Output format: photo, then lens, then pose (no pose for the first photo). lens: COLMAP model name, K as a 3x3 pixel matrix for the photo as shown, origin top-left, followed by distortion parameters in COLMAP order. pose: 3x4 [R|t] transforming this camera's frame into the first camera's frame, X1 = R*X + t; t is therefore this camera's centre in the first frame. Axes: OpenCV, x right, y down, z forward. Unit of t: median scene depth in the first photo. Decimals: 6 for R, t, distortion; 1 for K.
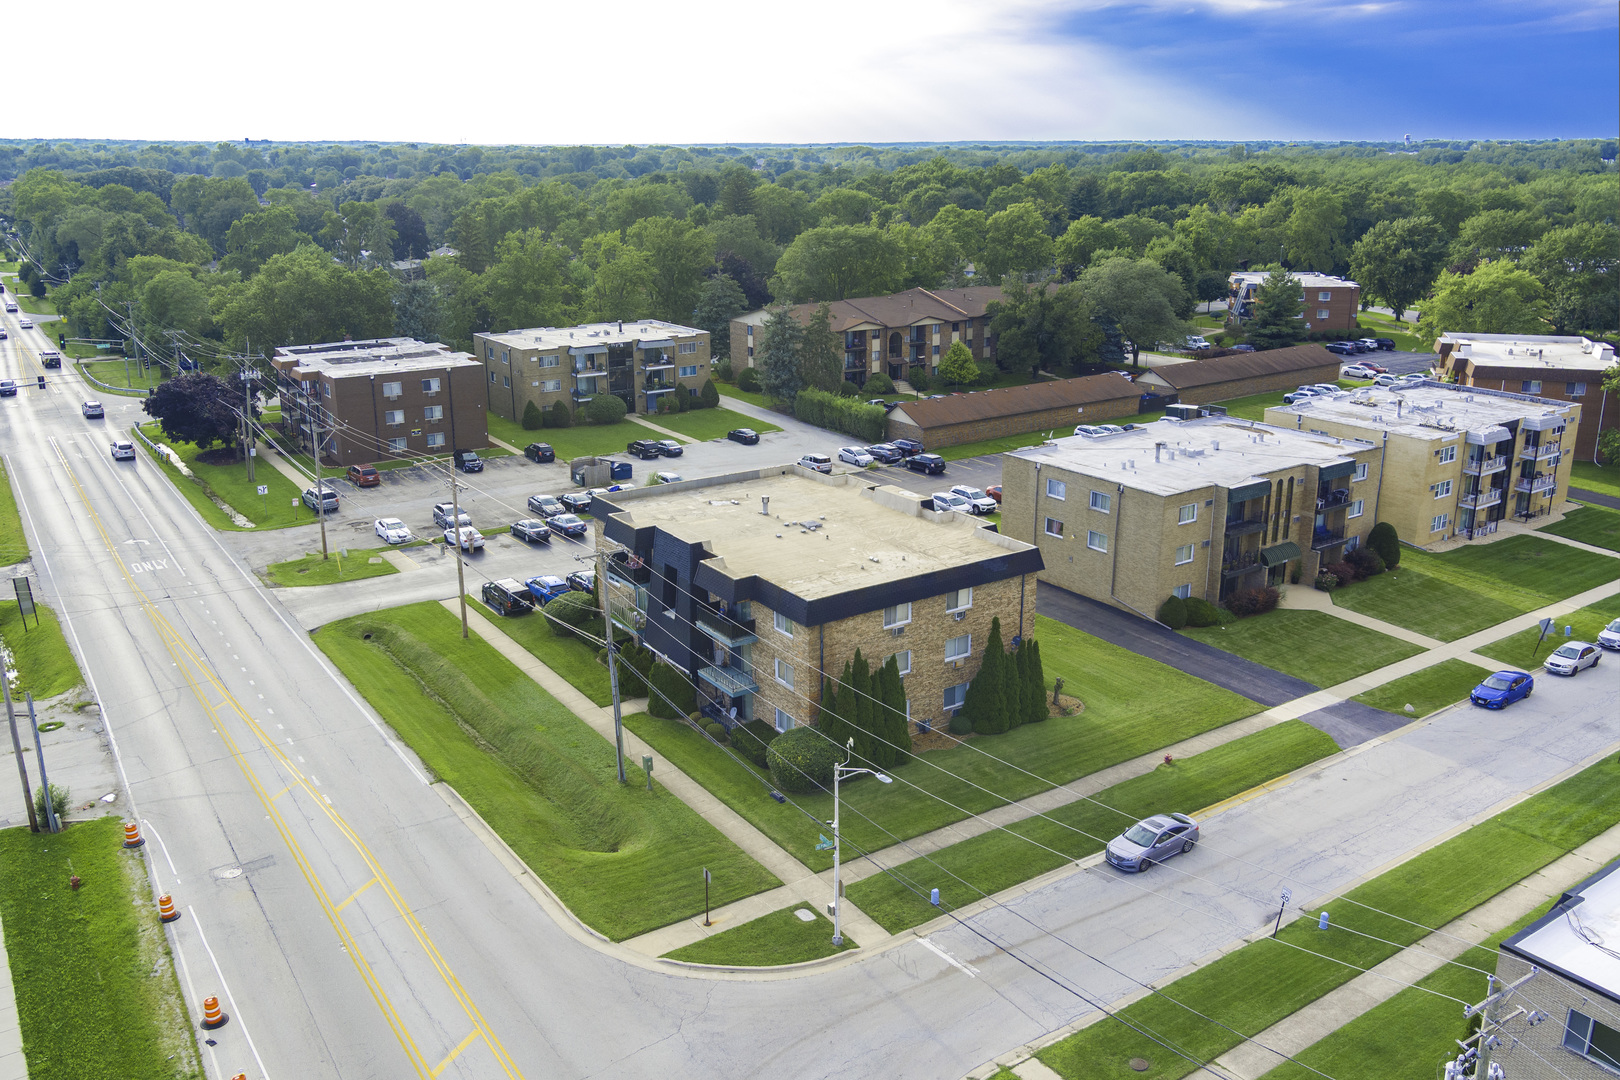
lens RADIAL K [[1323.2, 0, 810.0], [0, 1323.2, 540.0], [0, 0, 1]] dist [-0.003318, 0.001633]
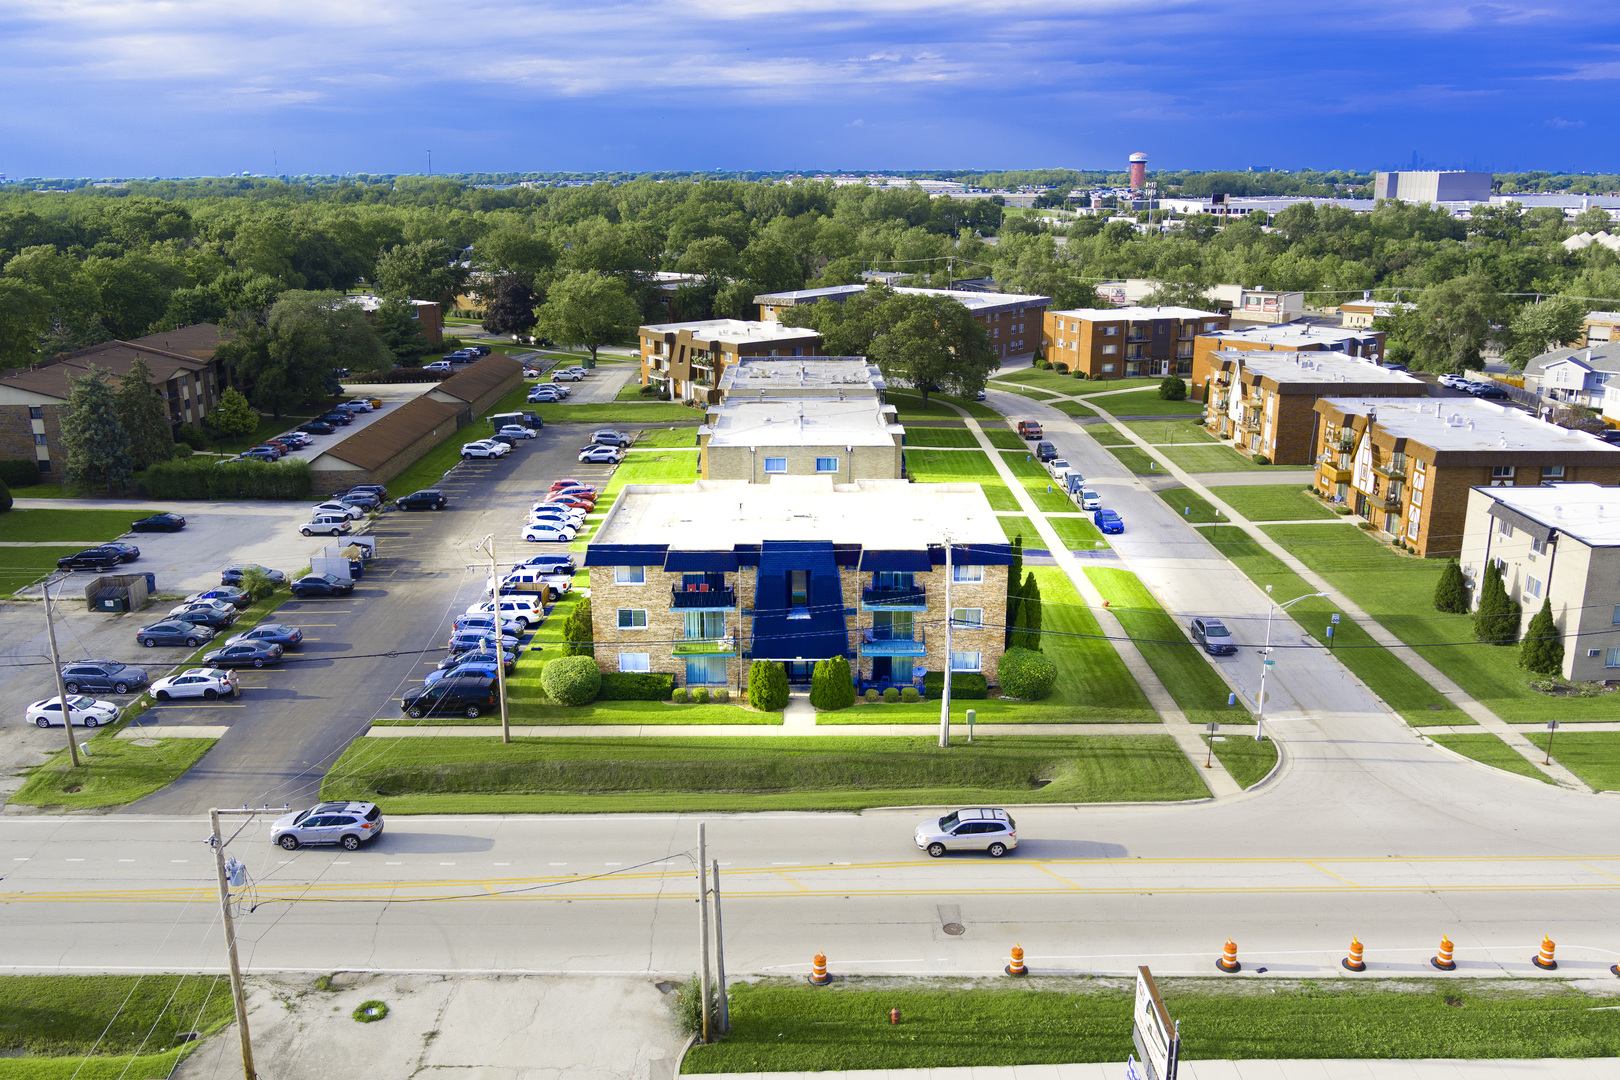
lens RADIAL K [[1312.8, 0, 810.0], [0, 1312.8, 540.0], [0, 0, 1]] dist [-0.058499, 0.013873]
pose [[0.557578, -0.219671, 0.800532, -0.782616], [0.235529, 0.966585, 0.101188, -0.089930], [-0.796011, 0.132128, 0.590685, 0.327210]]
